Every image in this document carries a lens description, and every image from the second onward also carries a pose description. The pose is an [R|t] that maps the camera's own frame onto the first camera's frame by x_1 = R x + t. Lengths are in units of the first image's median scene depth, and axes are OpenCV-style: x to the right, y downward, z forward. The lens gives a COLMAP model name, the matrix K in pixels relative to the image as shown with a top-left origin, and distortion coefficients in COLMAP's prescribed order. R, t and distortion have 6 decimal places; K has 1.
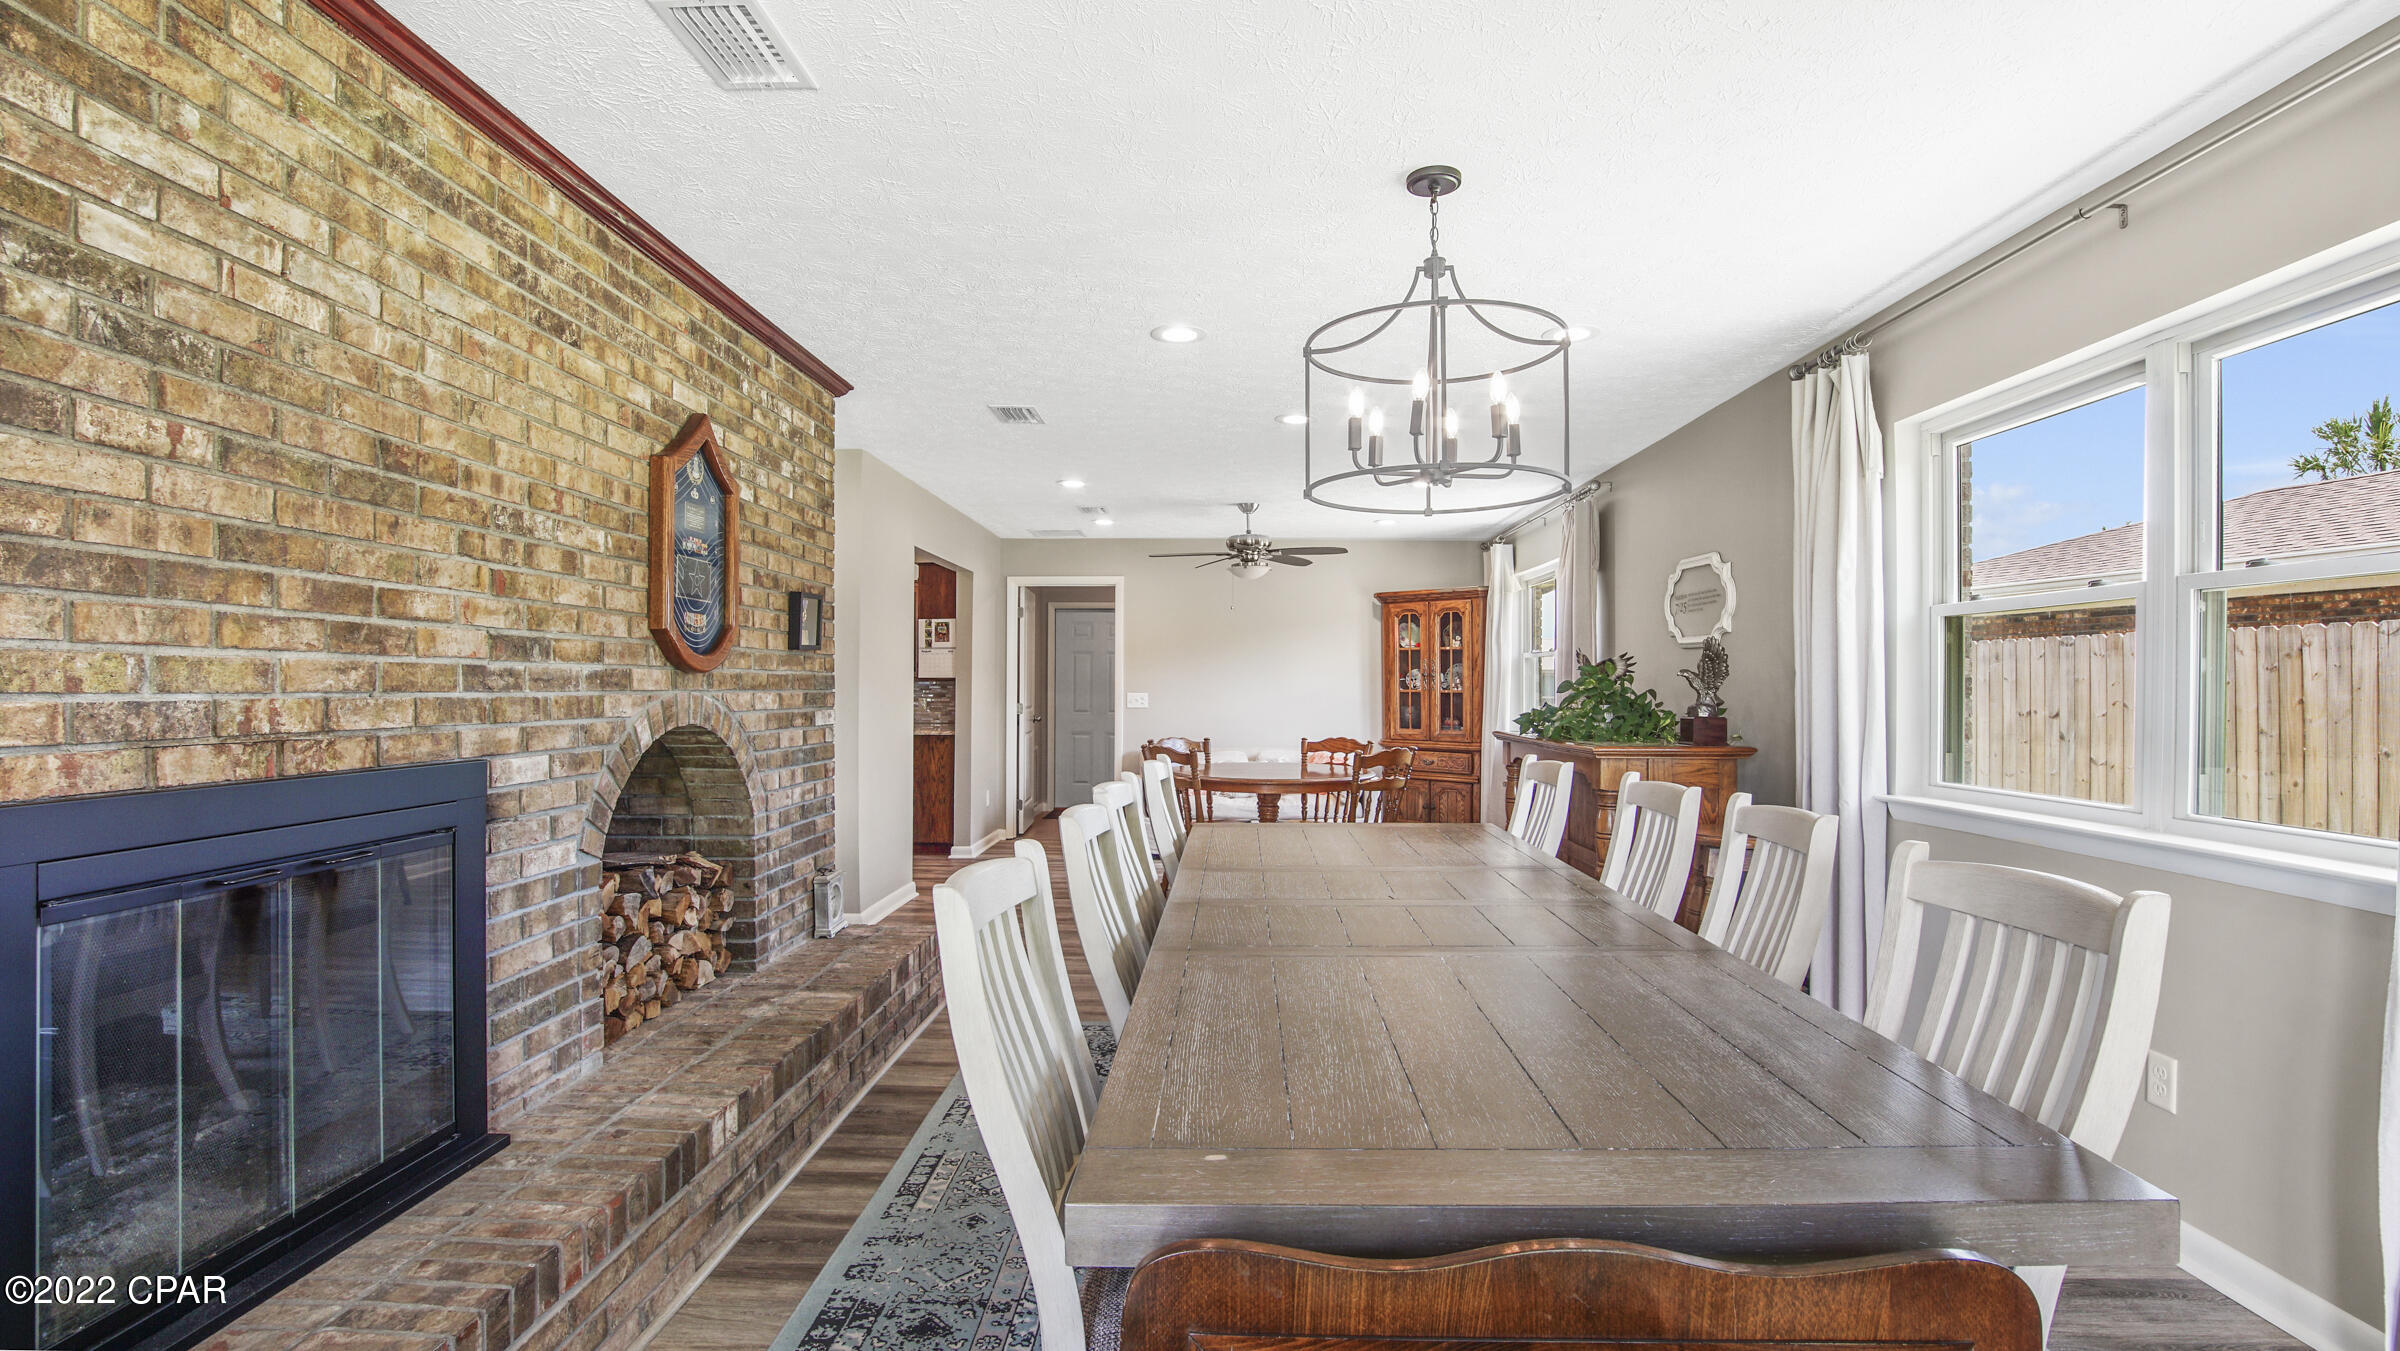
lens RADIAL K [[1095.0, 0, 1196.1], [0, 1095.0, 683.9], [0, 0, 1]] dist [-0.044290, 0.009297]
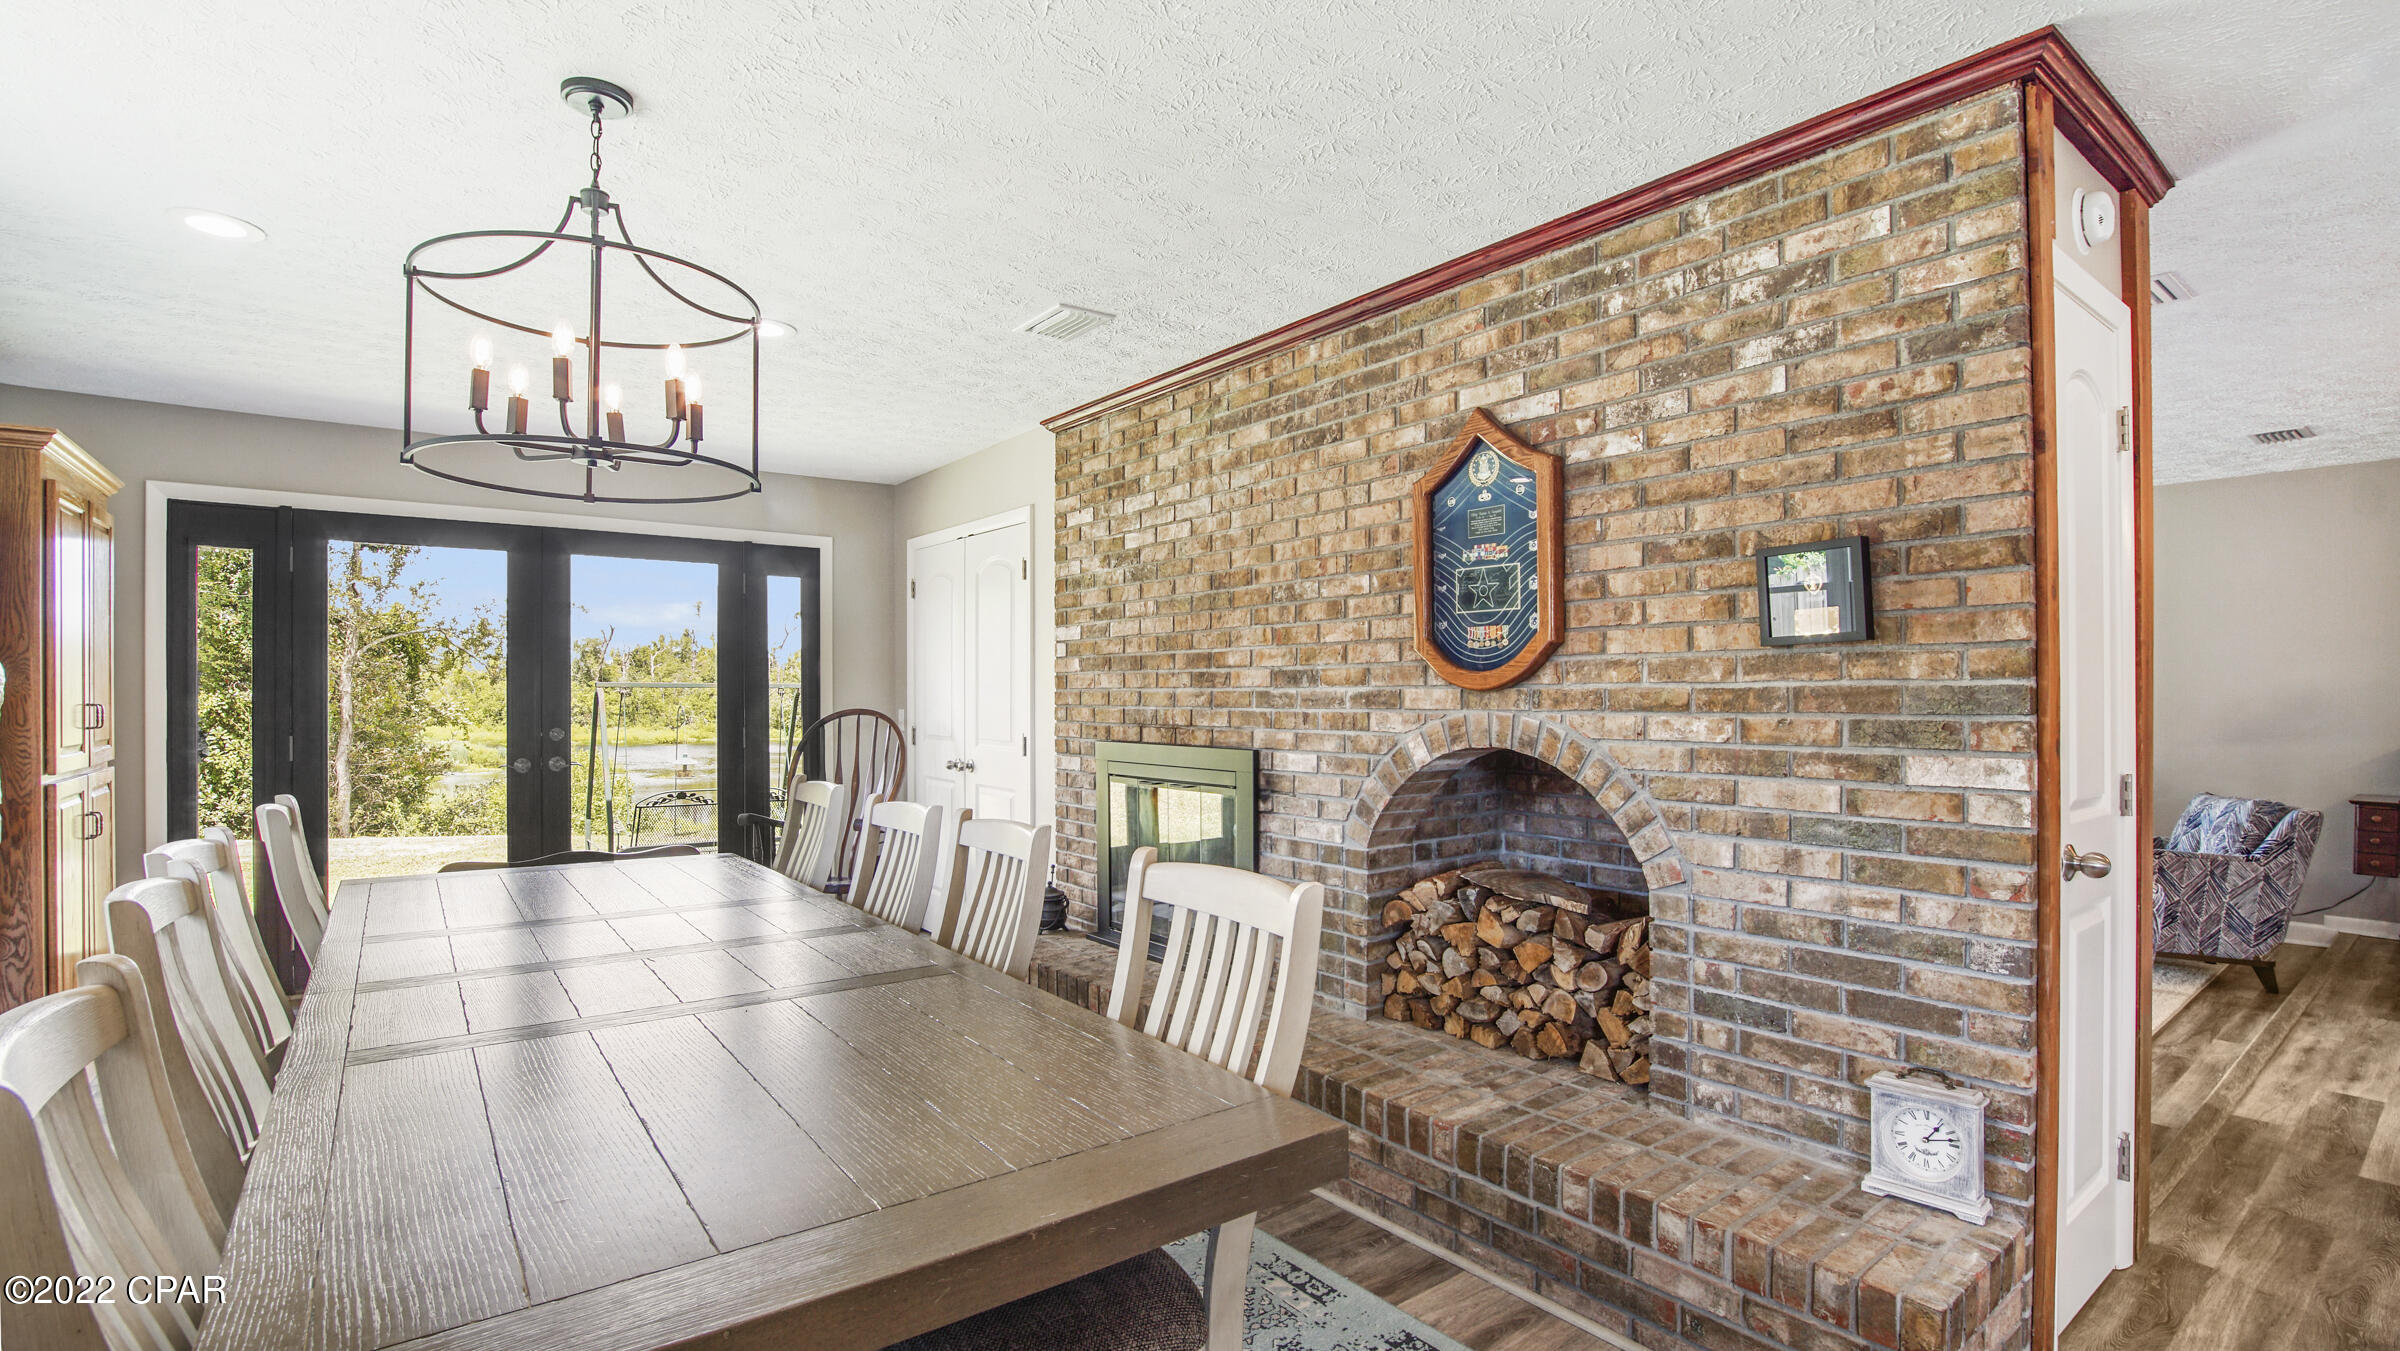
lens RADIAL K [[1077.4, 0, 1192.2], [0, 1077.4, 690.2], [0, 0, 1]] dist [-0.035610, 0.000862]
pose [[-0.773288, -0.001929, -0.634051, 0.393293], [0.003826, 0.999963, -0.007708, -0.006264], [0.634043, -0.008386, -0.773252, 1.988561]]
